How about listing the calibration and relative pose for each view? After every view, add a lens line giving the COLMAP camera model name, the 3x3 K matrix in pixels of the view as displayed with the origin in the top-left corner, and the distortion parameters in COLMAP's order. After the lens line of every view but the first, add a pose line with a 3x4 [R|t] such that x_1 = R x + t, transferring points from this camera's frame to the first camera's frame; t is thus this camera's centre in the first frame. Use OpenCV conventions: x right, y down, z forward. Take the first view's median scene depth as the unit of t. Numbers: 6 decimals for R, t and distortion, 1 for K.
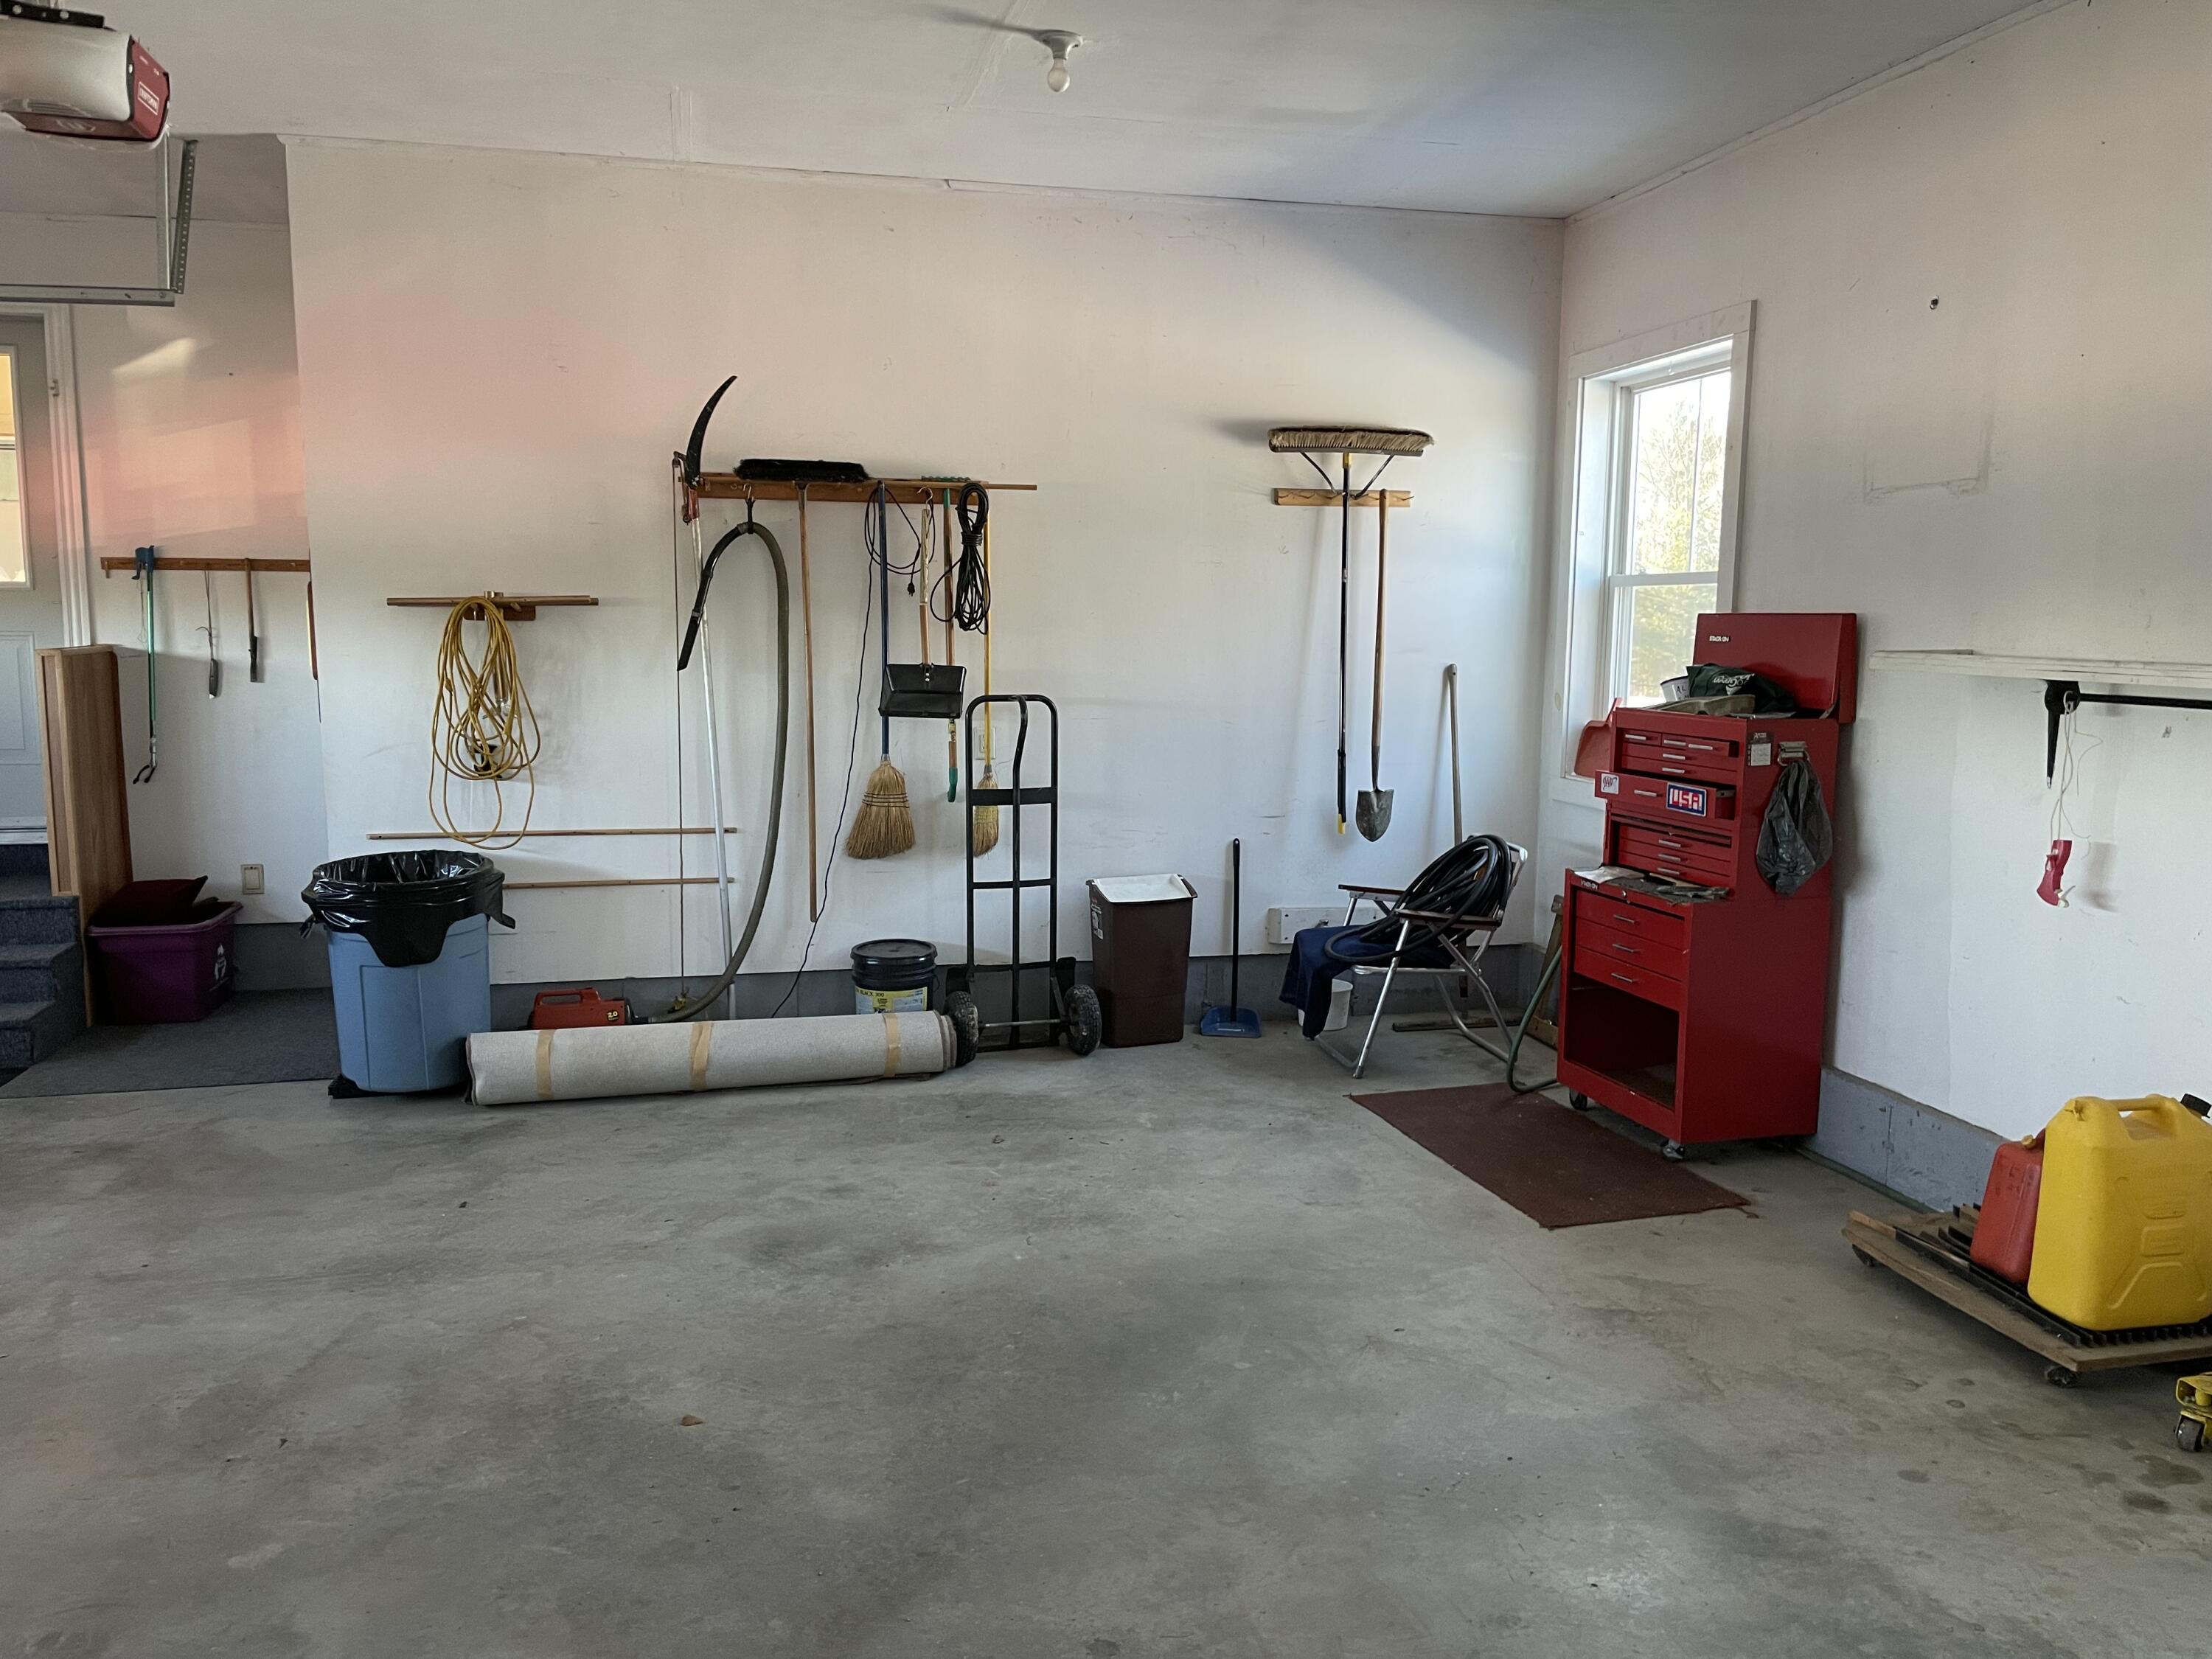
lens RADIAL K [[1695.4, 0, 1113.9], [0, 1695.4, 830.2], [0, 0, 1]] dist [0.107416, -0.156639]
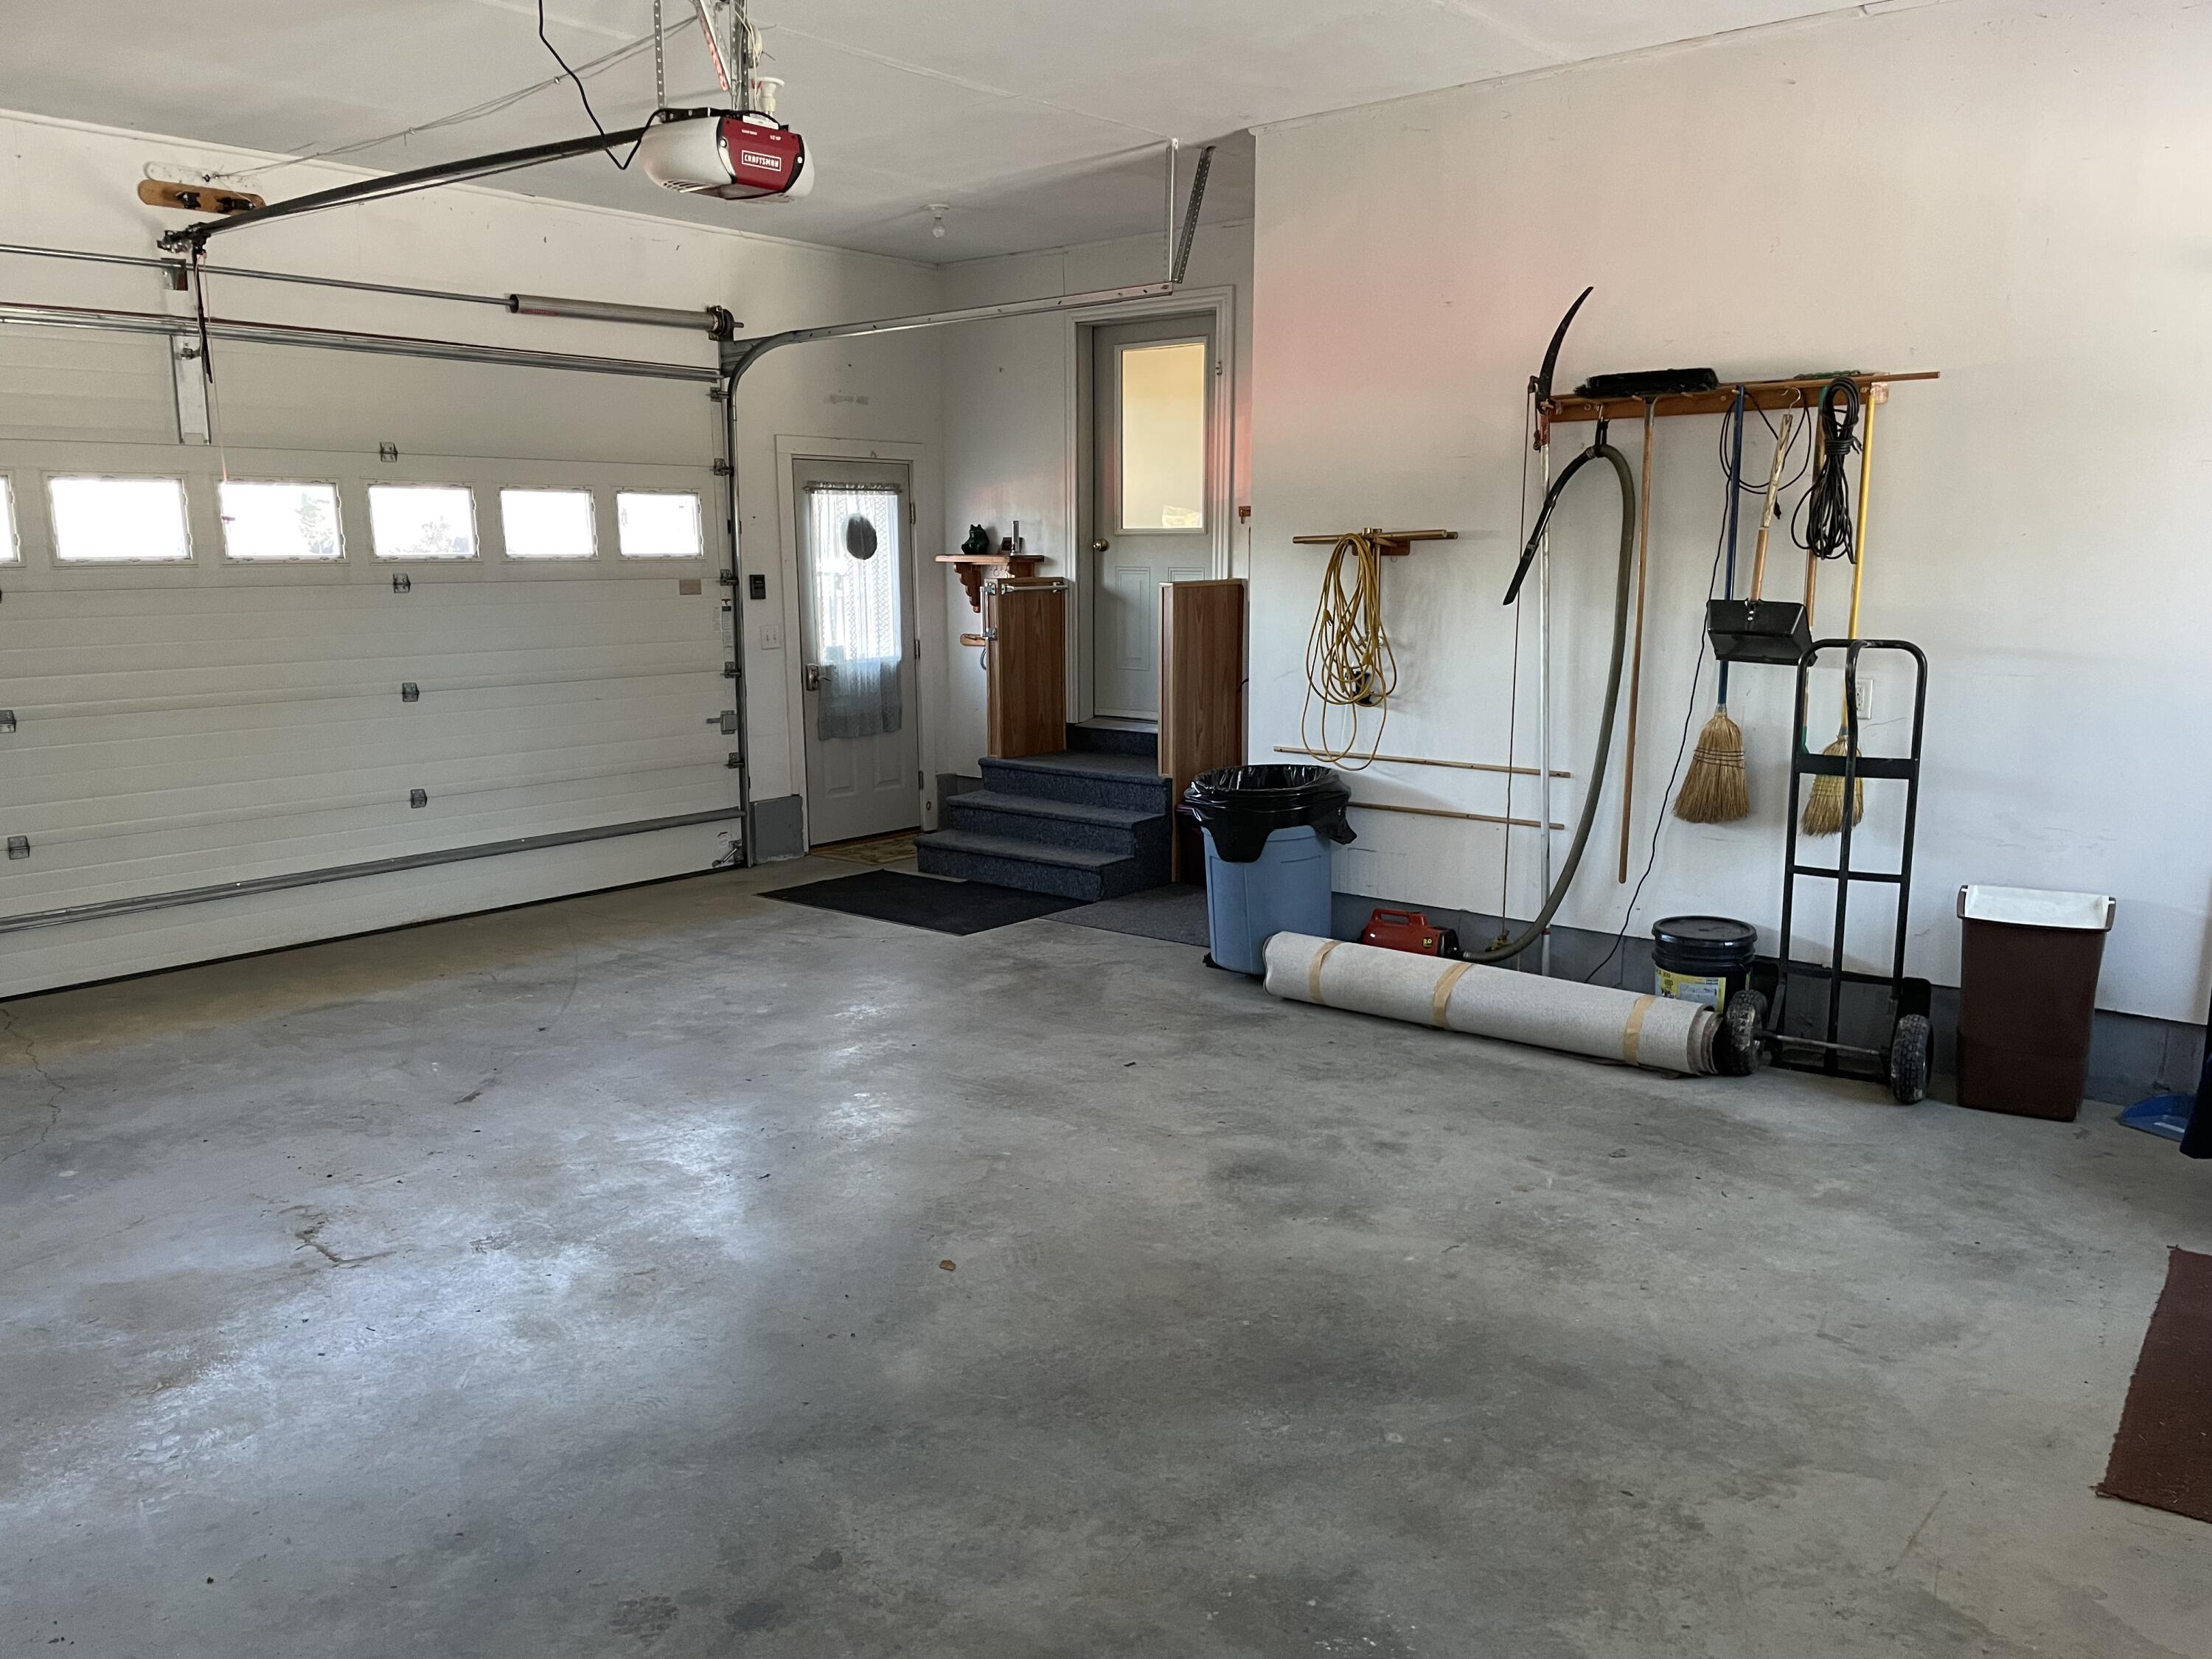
lens RADIAL K [[1695.4, 0, 1113.9], [0, 1695.4, 830.2], [0, 0, 1]] dist [0.107416, -0.156639]
pose [[0.592738, 0.123495, -0.795871, 0.401113], [-0.092230, 0.992082, 0.085251, -0.028054], [0.800097, 0.022872, 0.599435, 0.238605]]
